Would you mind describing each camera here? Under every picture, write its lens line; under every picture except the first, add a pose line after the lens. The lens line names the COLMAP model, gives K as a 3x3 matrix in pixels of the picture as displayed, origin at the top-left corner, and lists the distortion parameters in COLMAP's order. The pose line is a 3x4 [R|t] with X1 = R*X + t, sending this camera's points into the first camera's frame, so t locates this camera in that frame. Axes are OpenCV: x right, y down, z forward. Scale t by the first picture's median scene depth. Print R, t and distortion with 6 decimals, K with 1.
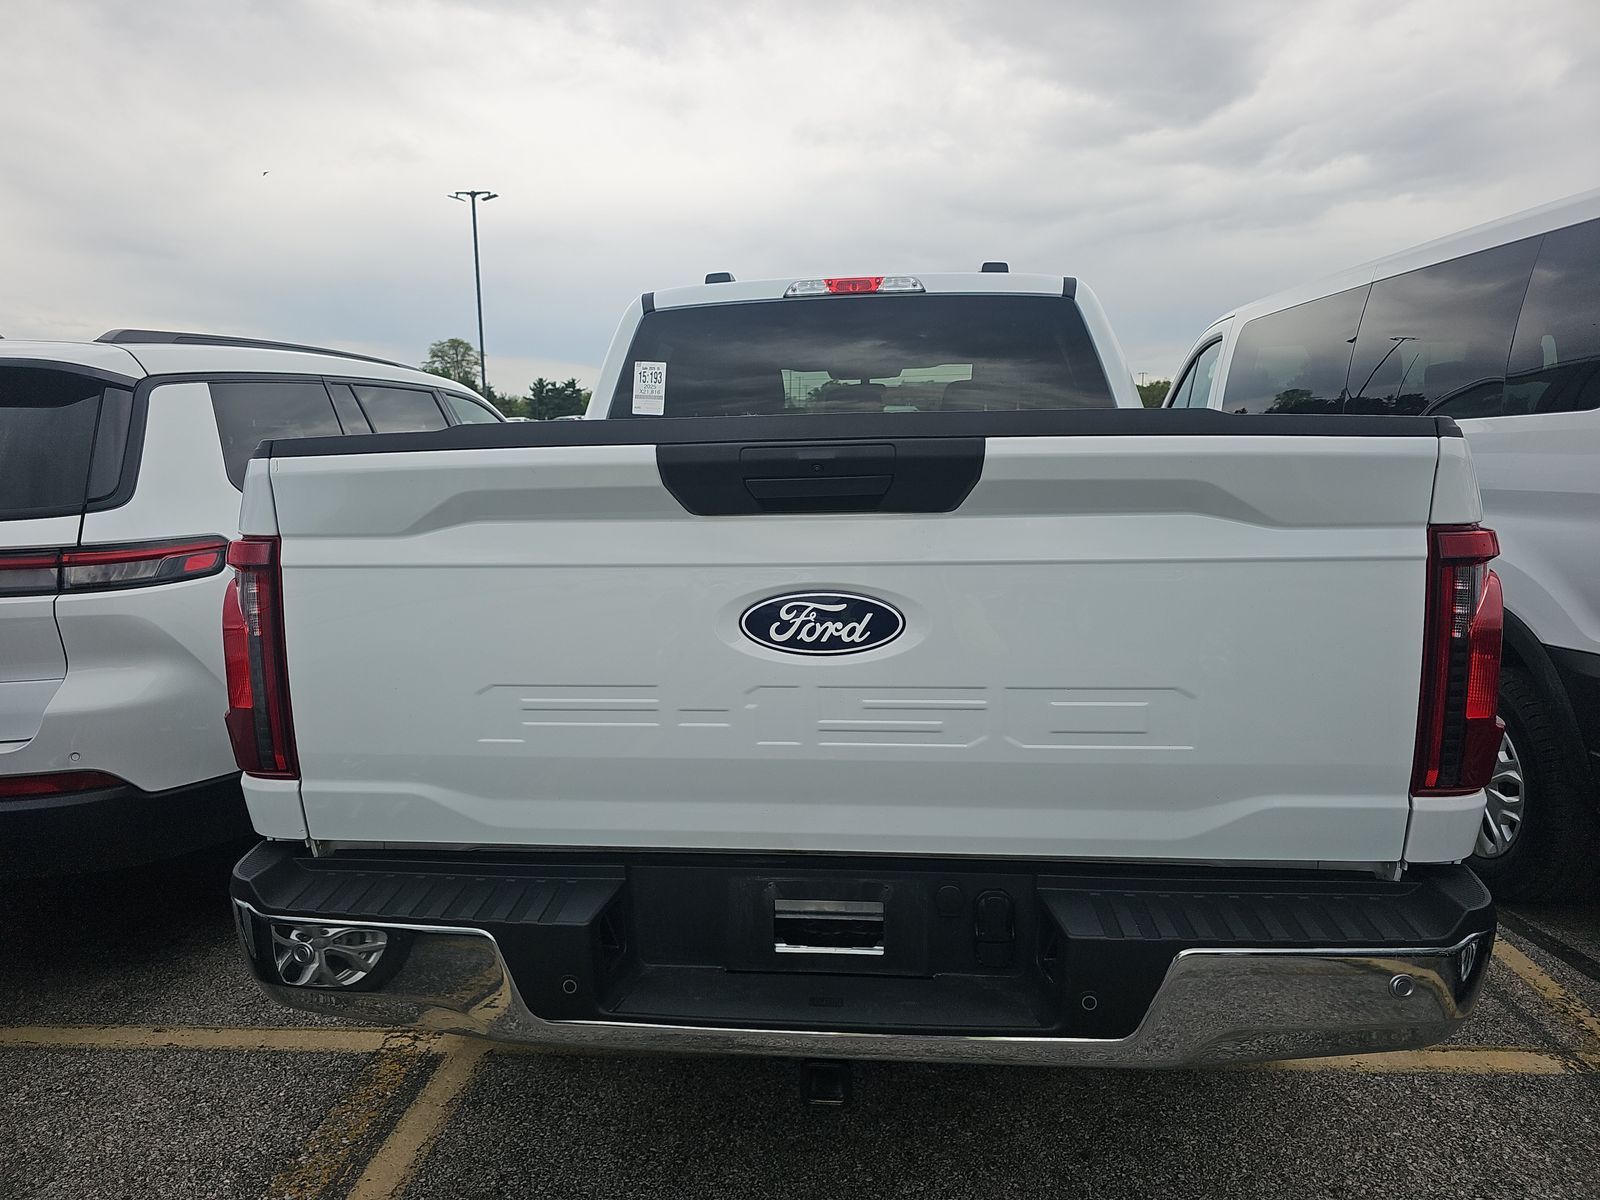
lens RADIAL K [[1076.8, 0, 789.5], [0, 1076.8, 598.5], [0, 0, 1]] dist [0.055578, -0.047874]
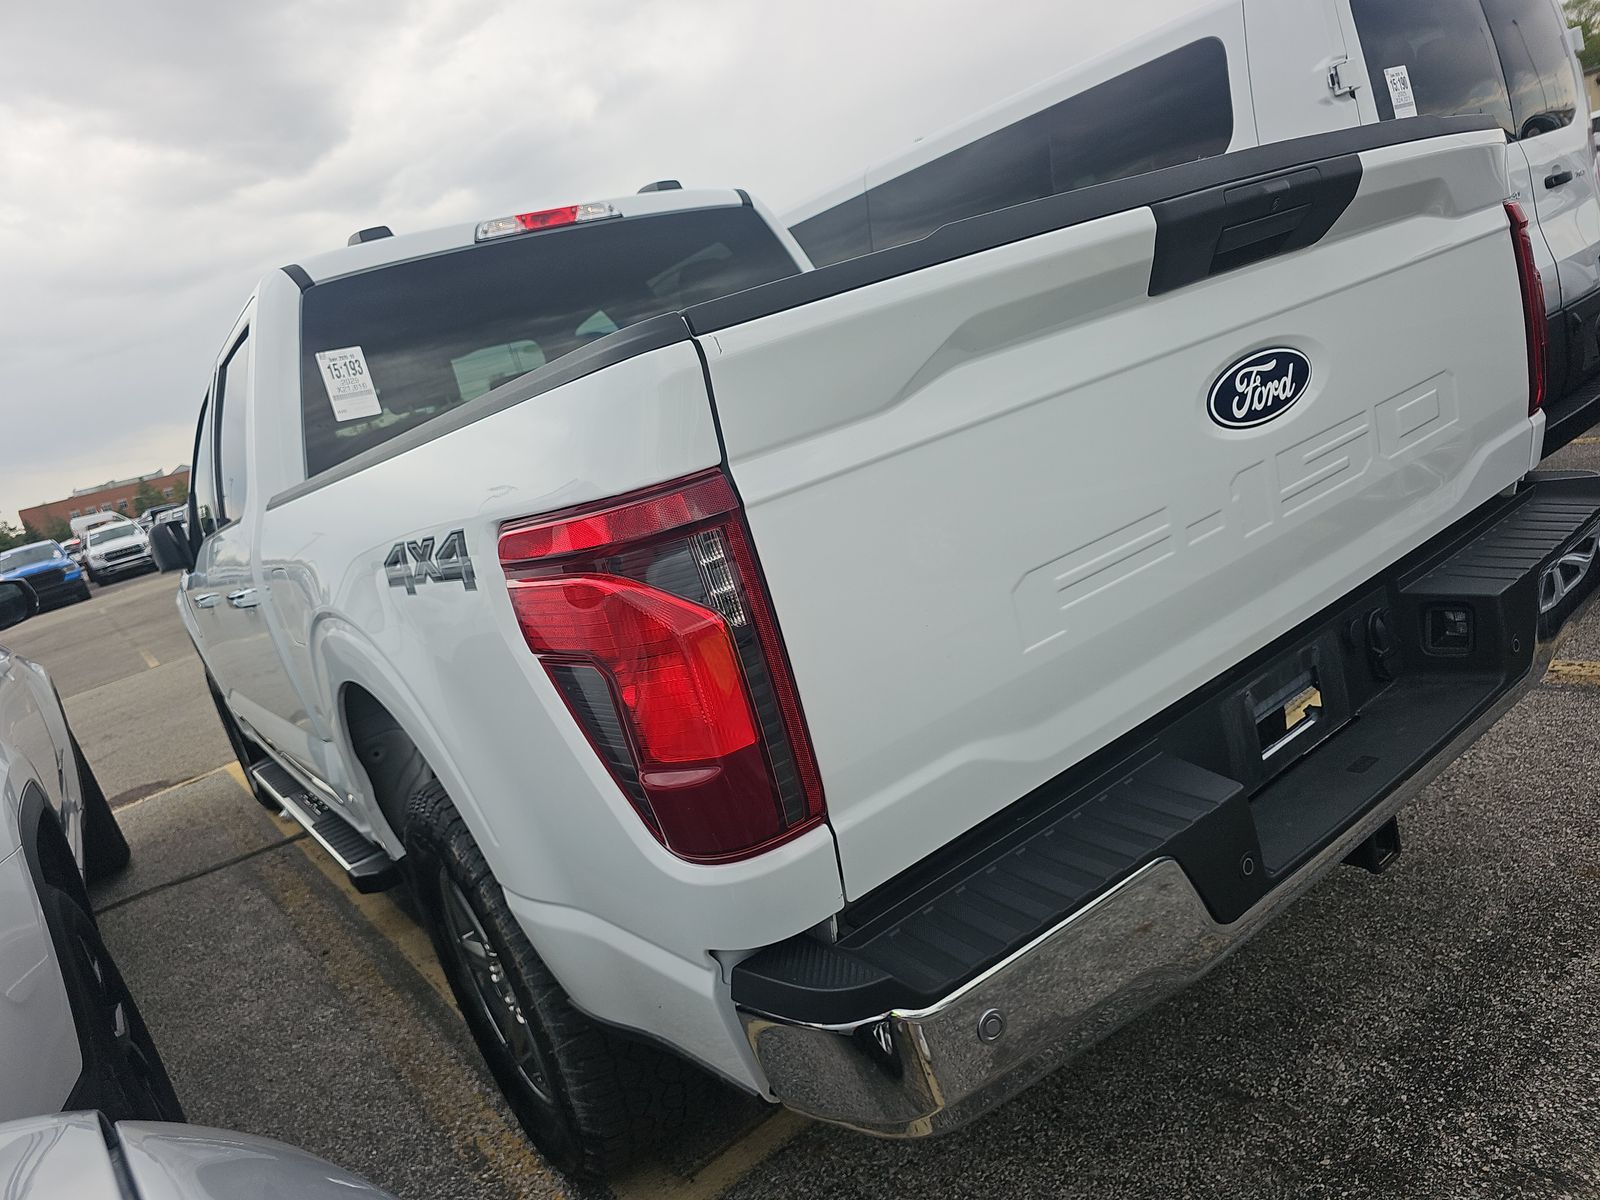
lens RADIAL K [[1062.9, 0, 800.0], [0, 1062.9, 600.0], [0, 0, 1]] dist [0.045156, -0.039273]
pose [[0.733667, -0.326241, 0.596070, -0.796112], [0.343985, 0.934819, 0.088254, -0.021645], [-0.586009, 0.140290, 0.798067, 0.479802]]
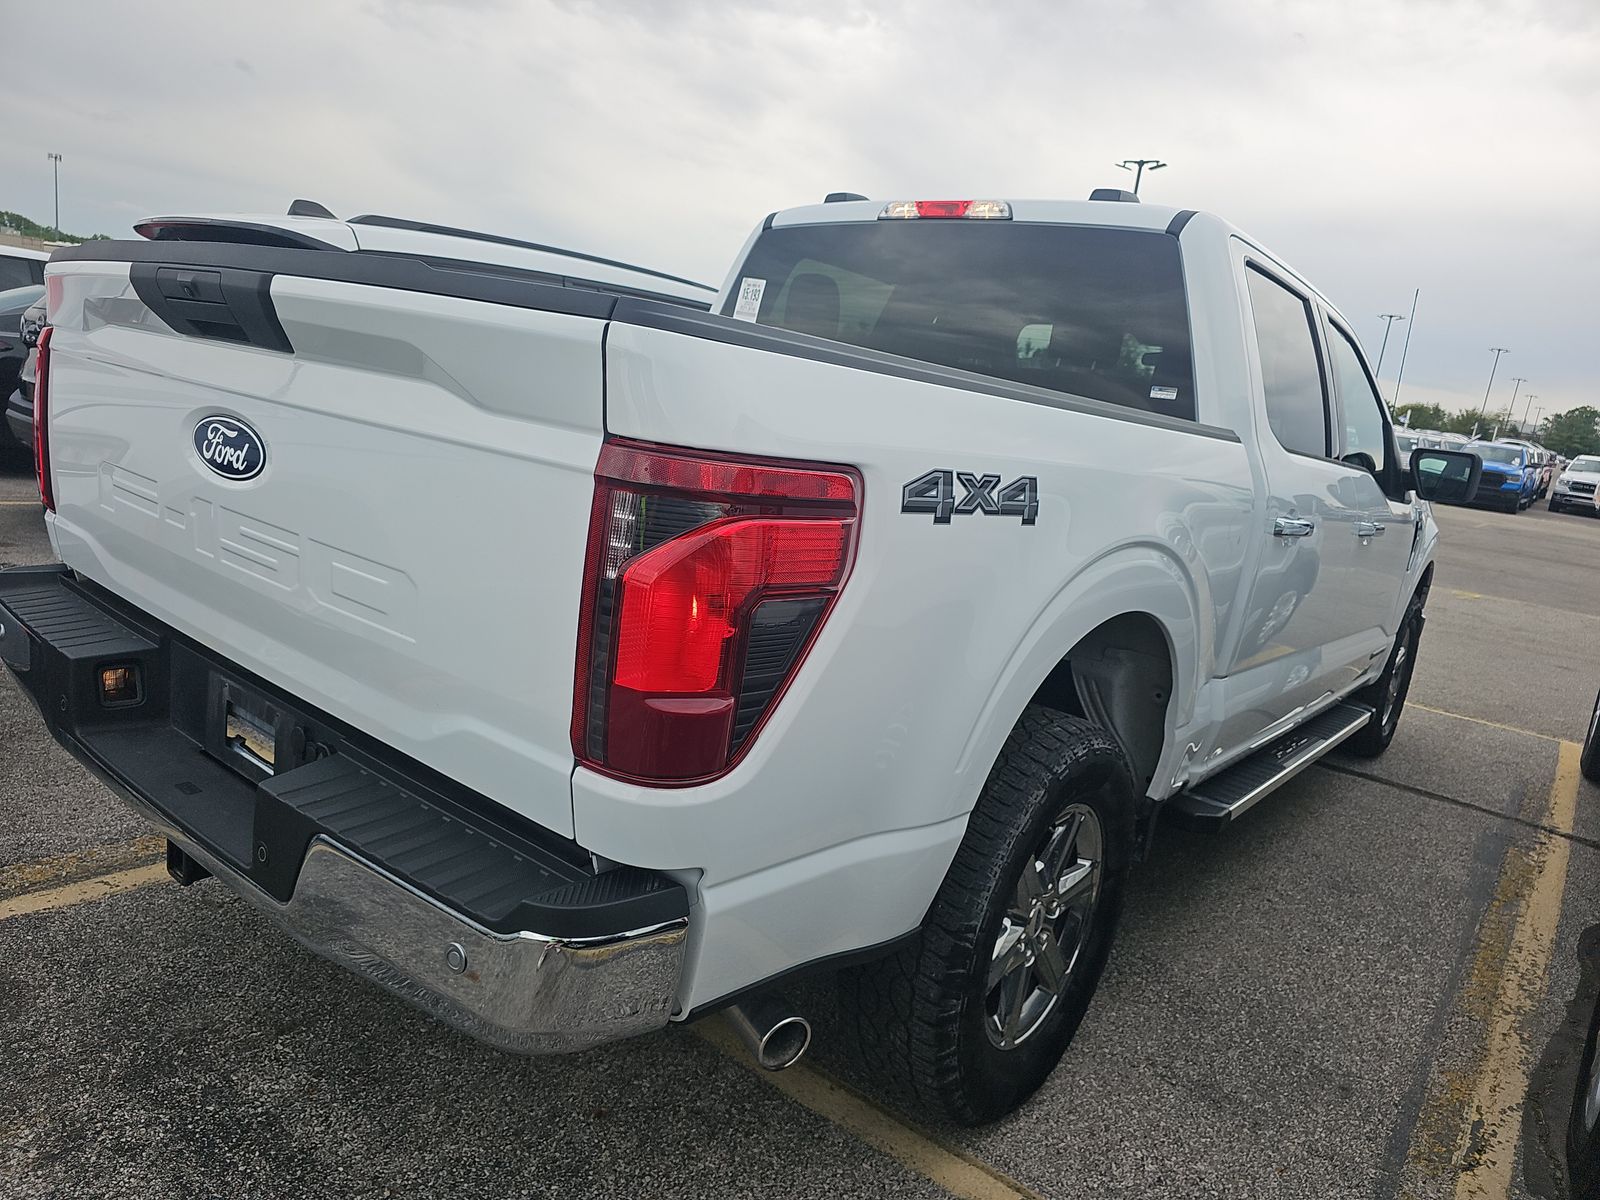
lens RADIAL K [[1076.8, 0, 789.5], [0, 1076.8, 598.5], [0, 0, 1]] dist [0.055578, -0.047874]
pose [[0.821373, 0.228953, -0.522424, 0.993731], [-0.218479, 0.972337, 0.082628, -0.038708], [0.526891, 0.046270, 0.848673, 0.352011]]
